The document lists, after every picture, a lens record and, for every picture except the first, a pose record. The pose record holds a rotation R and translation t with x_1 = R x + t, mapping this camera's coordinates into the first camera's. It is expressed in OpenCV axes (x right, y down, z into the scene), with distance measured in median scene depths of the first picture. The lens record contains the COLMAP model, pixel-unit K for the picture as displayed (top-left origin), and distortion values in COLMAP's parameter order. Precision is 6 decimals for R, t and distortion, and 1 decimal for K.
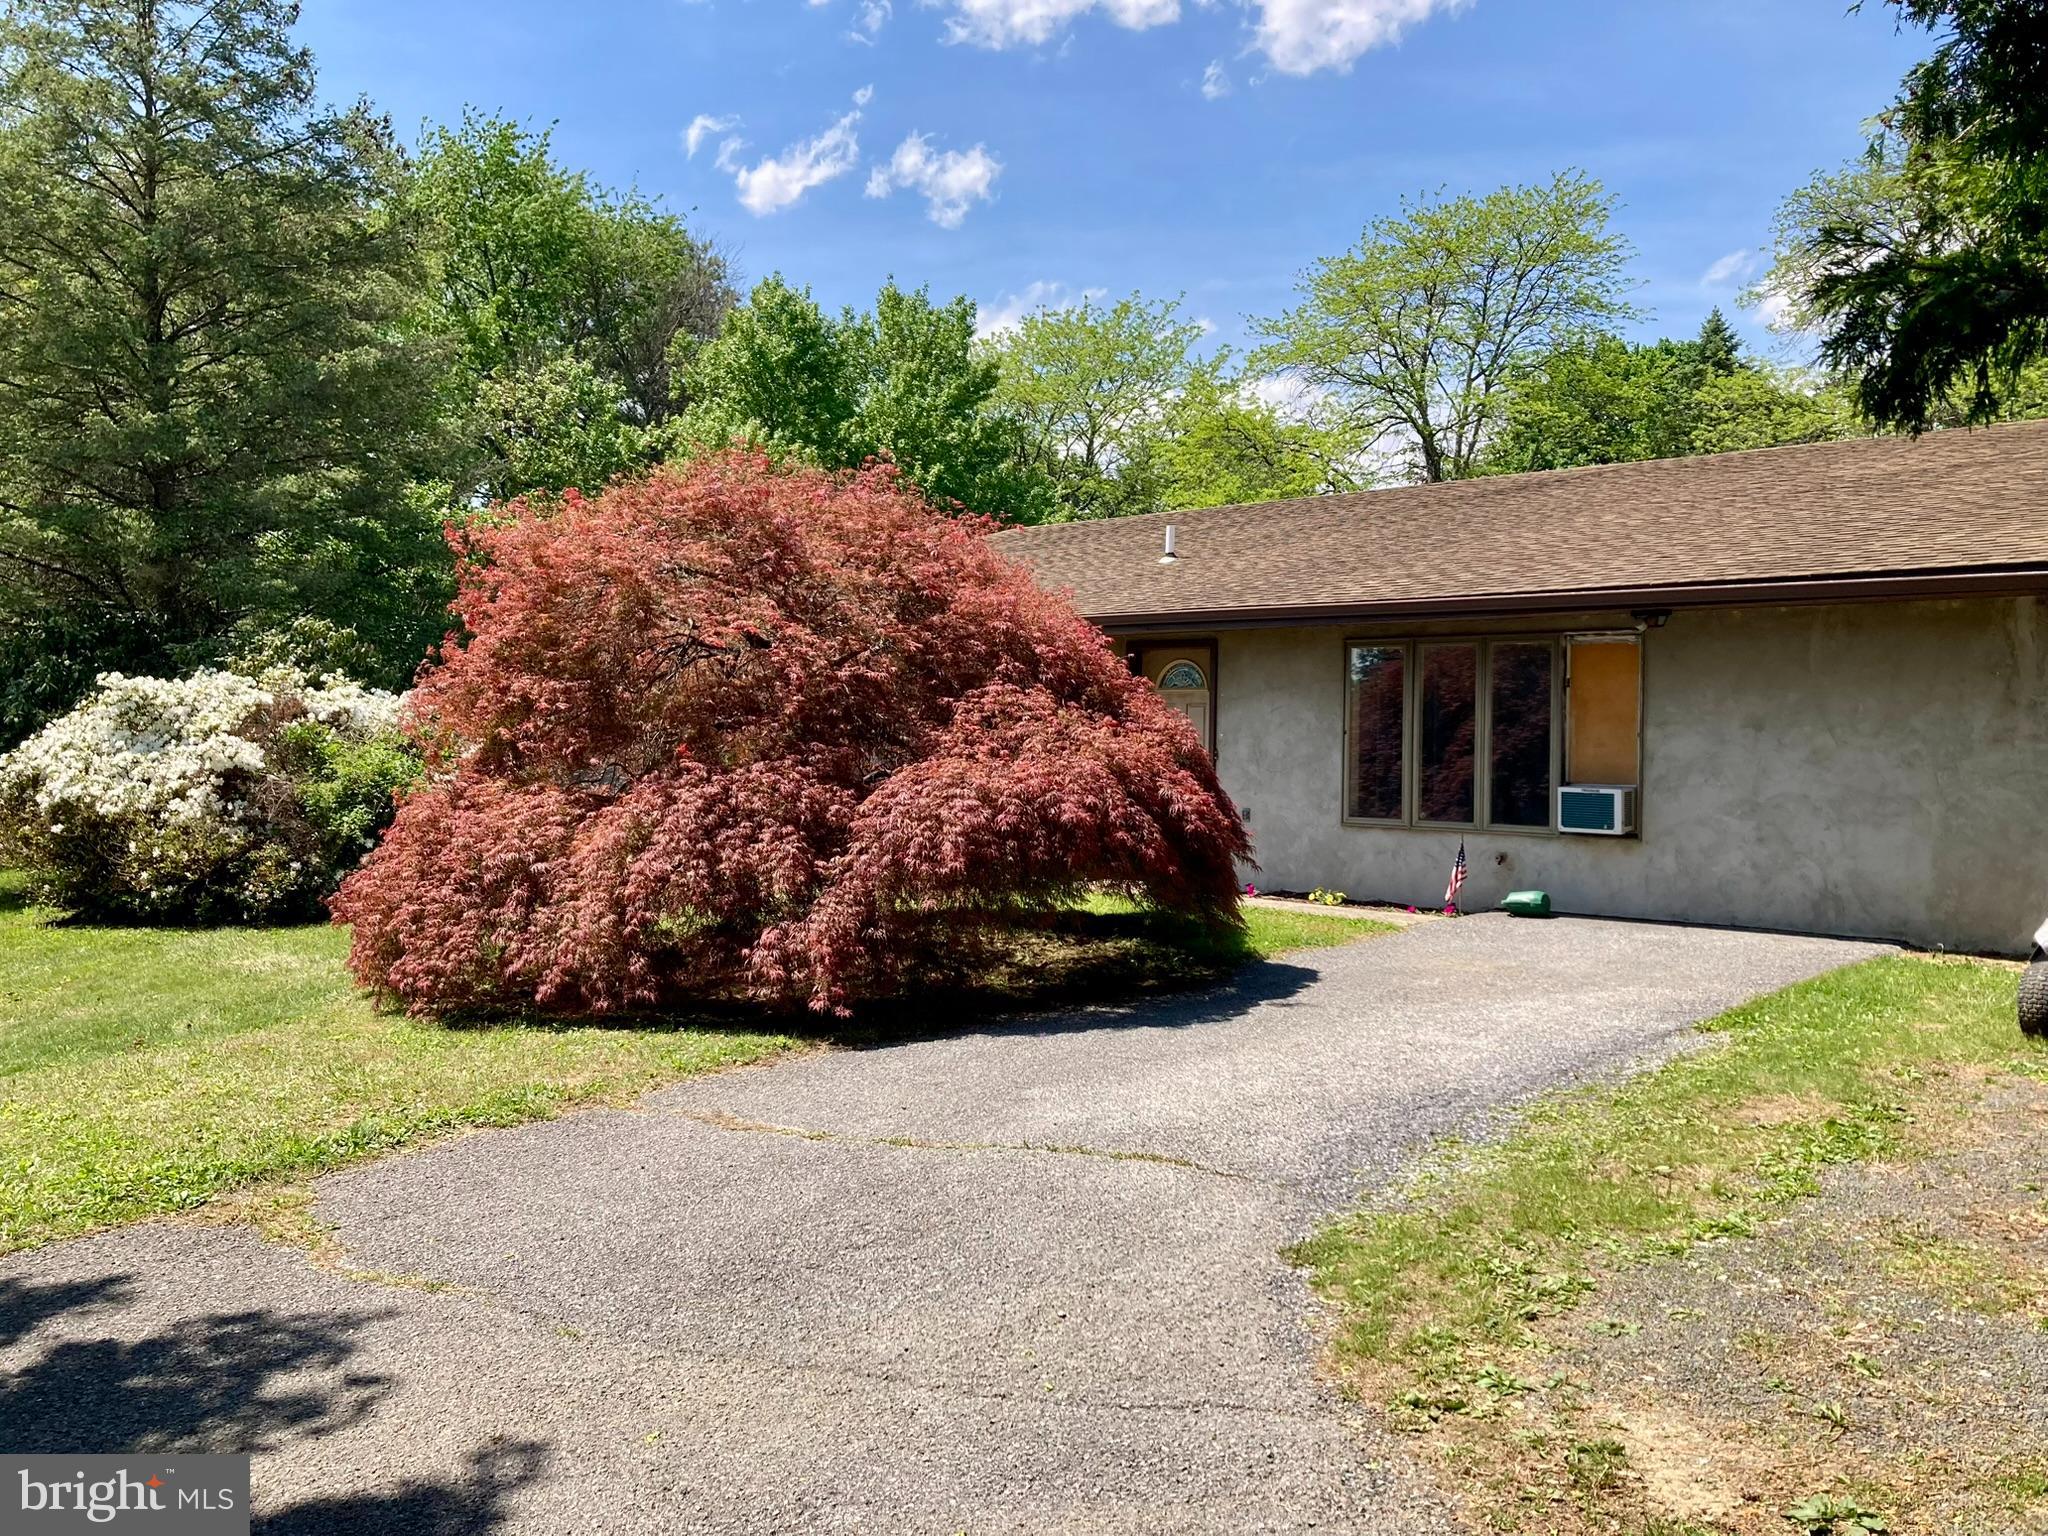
lens RADIAL K [[1656.1, 0, 1024.0], [0, 1656.1, 768.0], [0, 0, 1]] dist [0.004637, 0.000792]
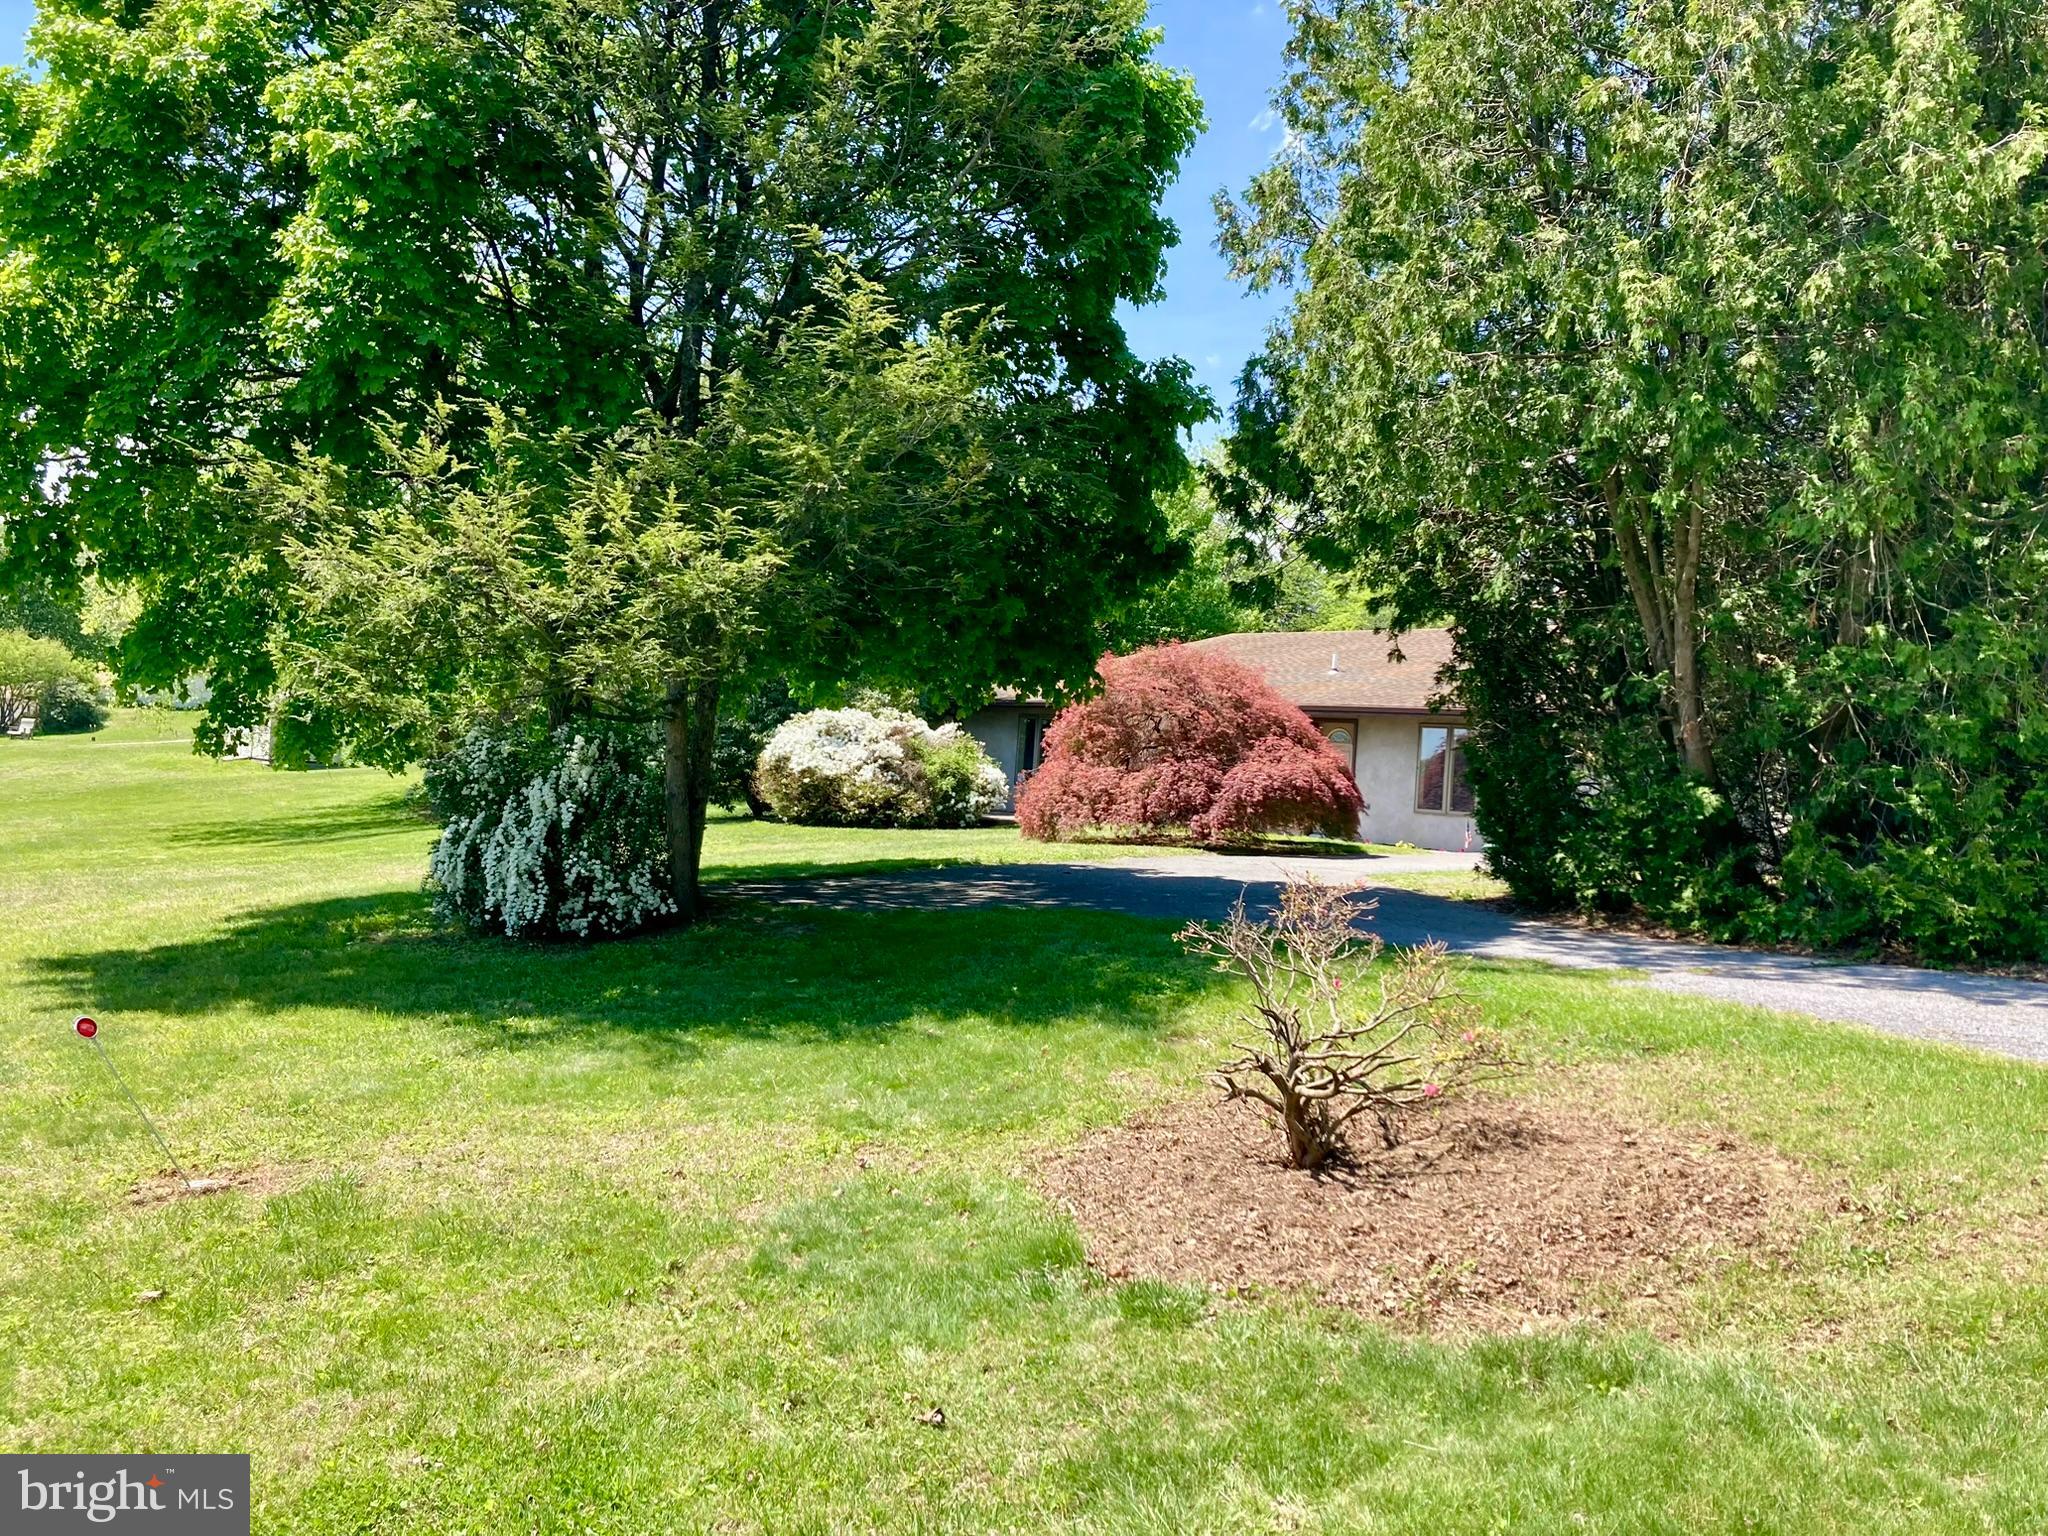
lens RADIAL K [[1656.1, 0, 1024.0], [0, 1656.1, 768.0], [0, 0, 1]] dist [0.004637, 0.000792]
pose [[0.994502, 0.053790, -0.089850, -0.167402], [-0.056289, 0.998089, -0.025504, 0.089013], [0.088306, 0.030422, 0.995629, -1.658269]]
